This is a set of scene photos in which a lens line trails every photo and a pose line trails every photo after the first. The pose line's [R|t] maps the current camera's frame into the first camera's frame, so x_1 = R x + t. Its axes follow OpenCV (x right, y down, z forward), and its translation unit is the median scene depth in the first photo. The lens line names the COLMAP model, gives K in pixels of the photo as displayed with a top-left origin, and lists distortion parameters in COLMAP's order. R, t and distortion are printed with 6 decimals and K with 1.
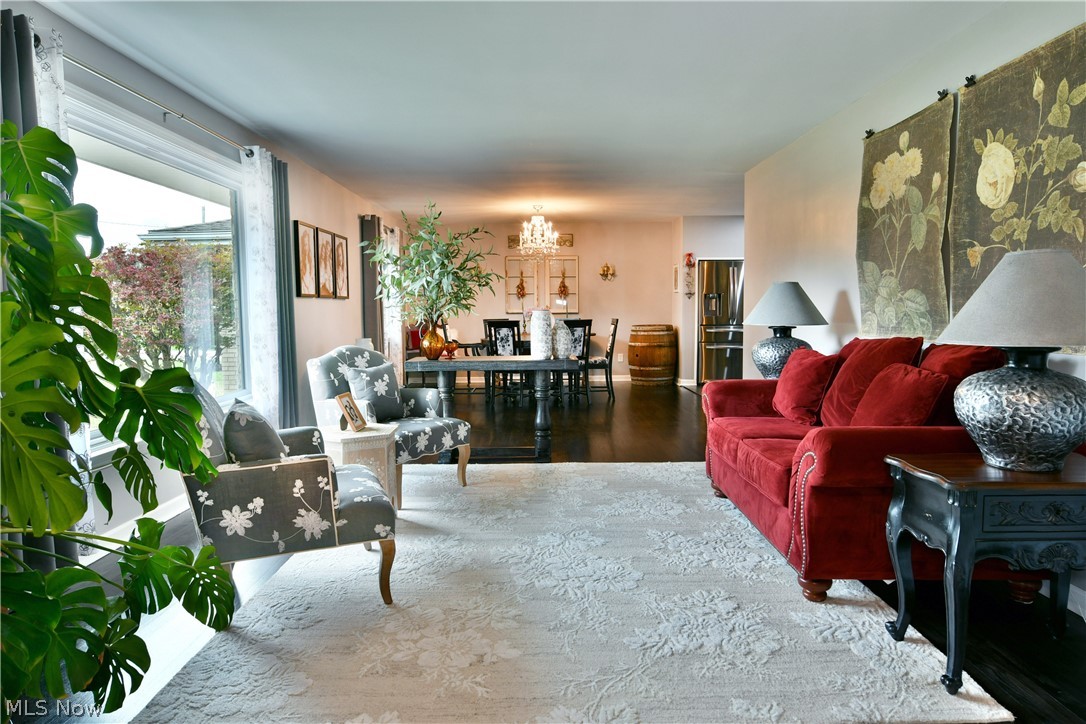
lens RADIAL K [[660.1, 0, 544.8], [0, 660.1, 354.8], [0, 0, 1]] dist [-0.013567, -0.003162]
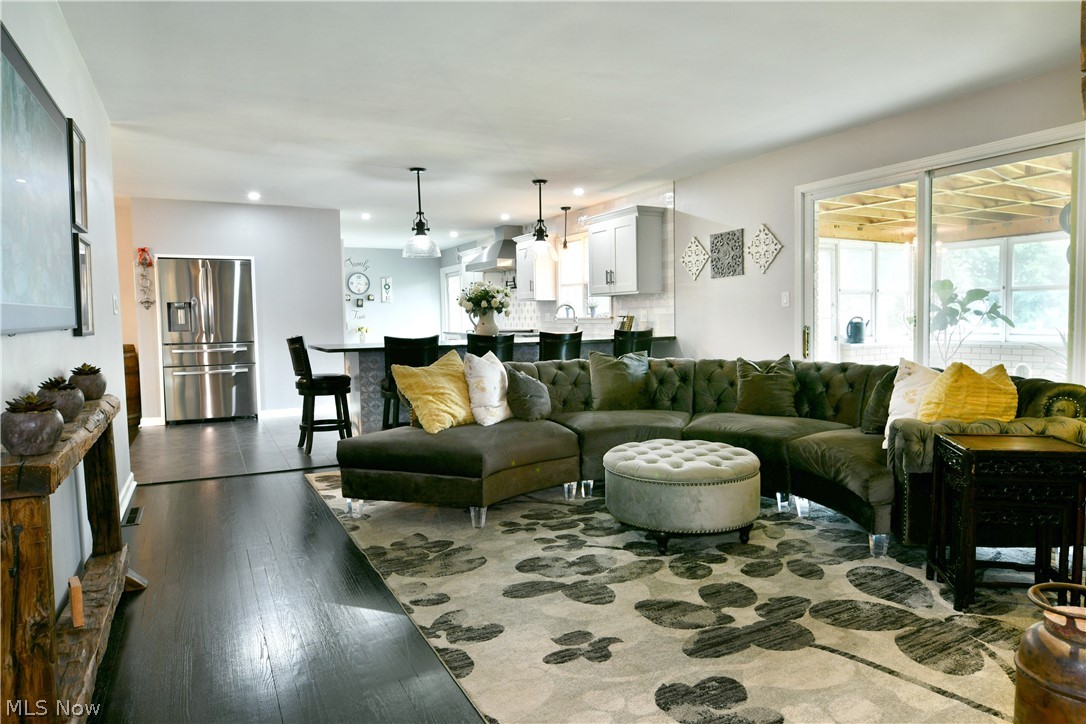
lens RADIAL K [[660.1, 0, 542.3], [0, 660.1, 356.3], [0, 0, 1]] dist [-0.013567, -0.003162]
pose [[0.888463, -0.034741, 0.457631, 0.796842], [0.042627, 0.999067, -0.006915, -0.023822], [-0.456964, 0.025651, 0.889115, 0.419587]]
